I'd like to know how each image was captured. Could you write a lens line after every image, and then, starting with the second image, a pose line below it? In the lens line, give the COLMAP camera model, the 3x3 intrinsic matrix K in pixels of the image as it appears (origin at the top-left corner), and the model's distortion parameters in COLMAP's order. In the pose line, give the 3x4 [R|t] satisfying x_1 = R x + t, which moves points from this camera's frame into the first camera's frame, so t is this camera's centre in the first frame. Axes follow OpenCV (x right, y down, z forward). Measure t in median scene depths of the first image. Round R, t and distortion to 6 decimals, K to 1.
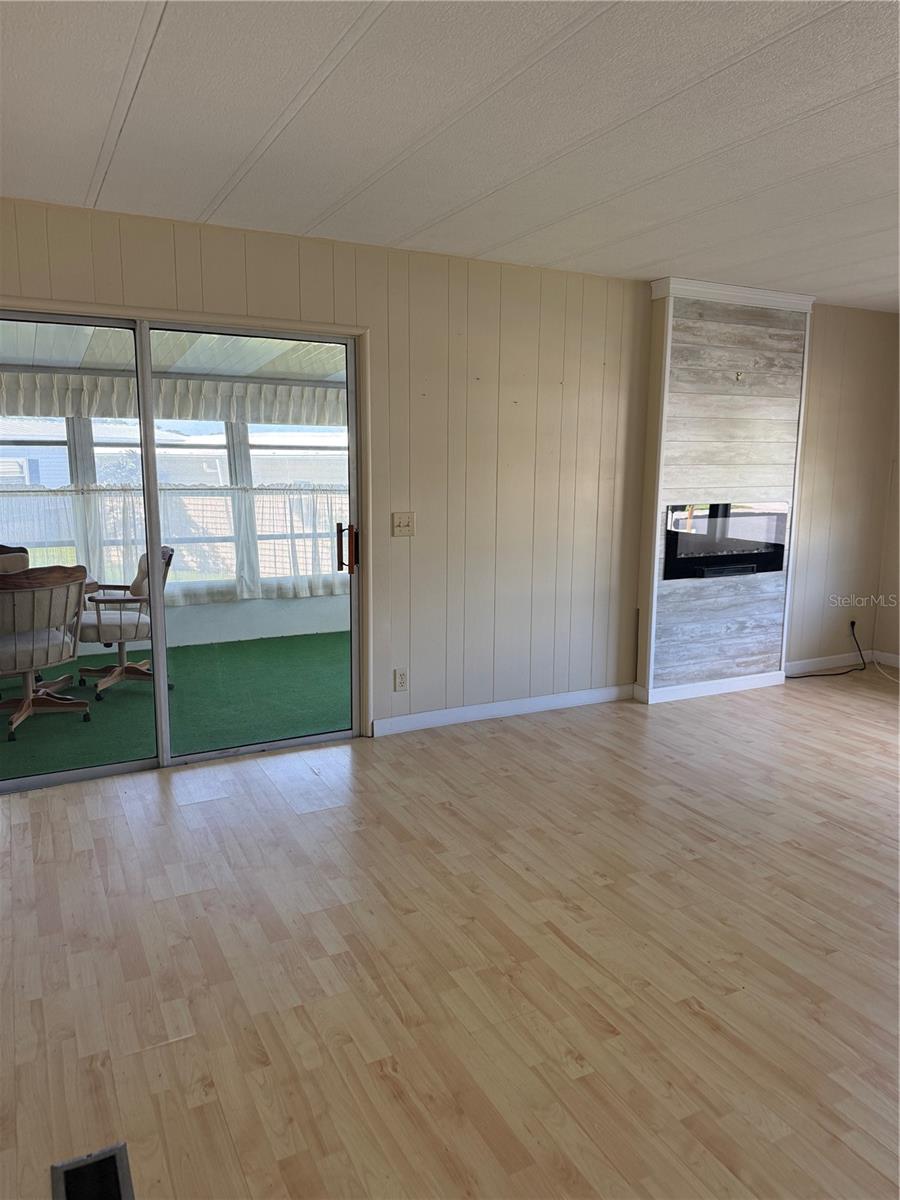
lens RADIAL K [[842.8, 0, 446.0], [0, 842.8, 602.2], [0, 0, 1]] dist [0.050605, -0.060429]
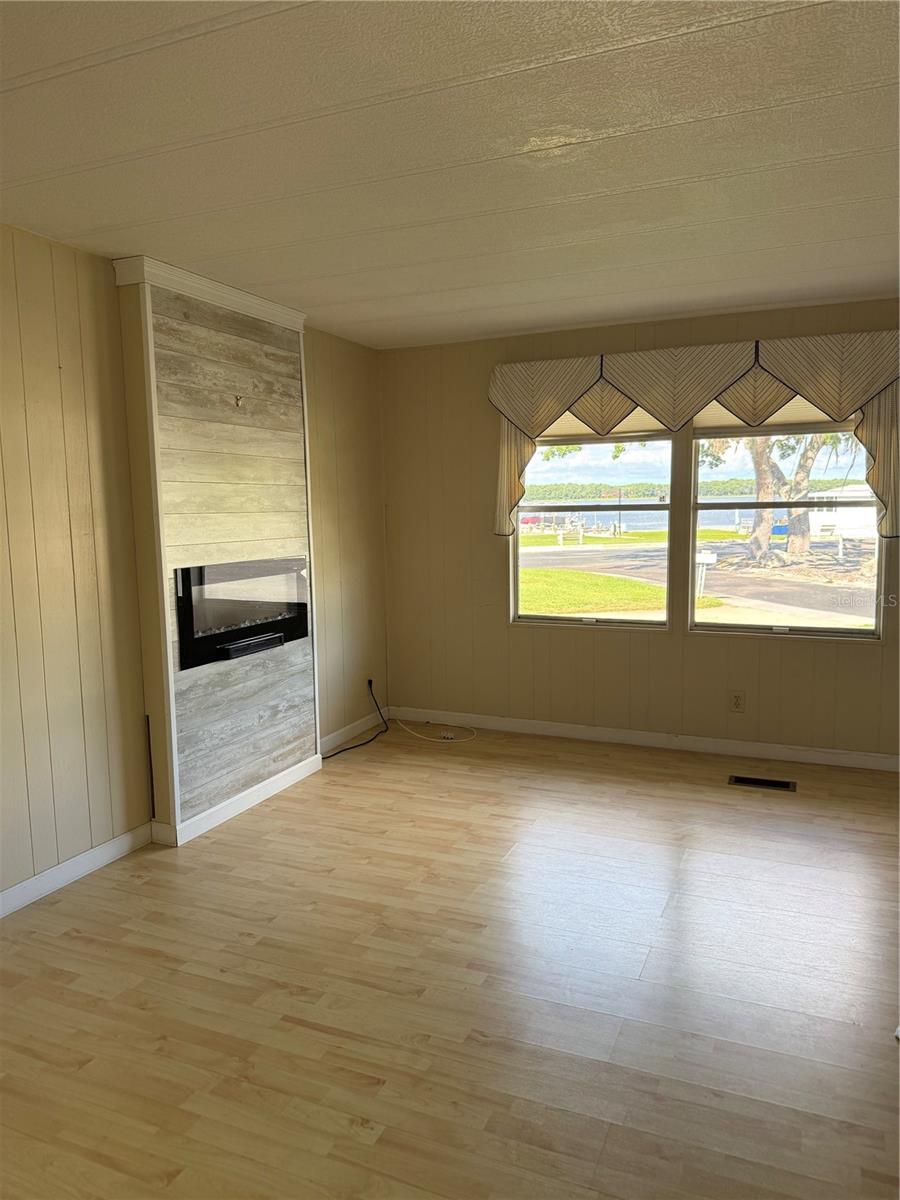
lens RADIAL K [[842.8, 0, 460.3], [0, 842.8, 598.9], [0, 0, 1]] dist [0.050605, -0.060429]
pose [[0.769265, -0.091619, 0.632327, -0.011702], [0.129016, 0.991554, -0.013287, -0.046570], [-0.625768, 0.091801, 0.774588, 0.278147]]
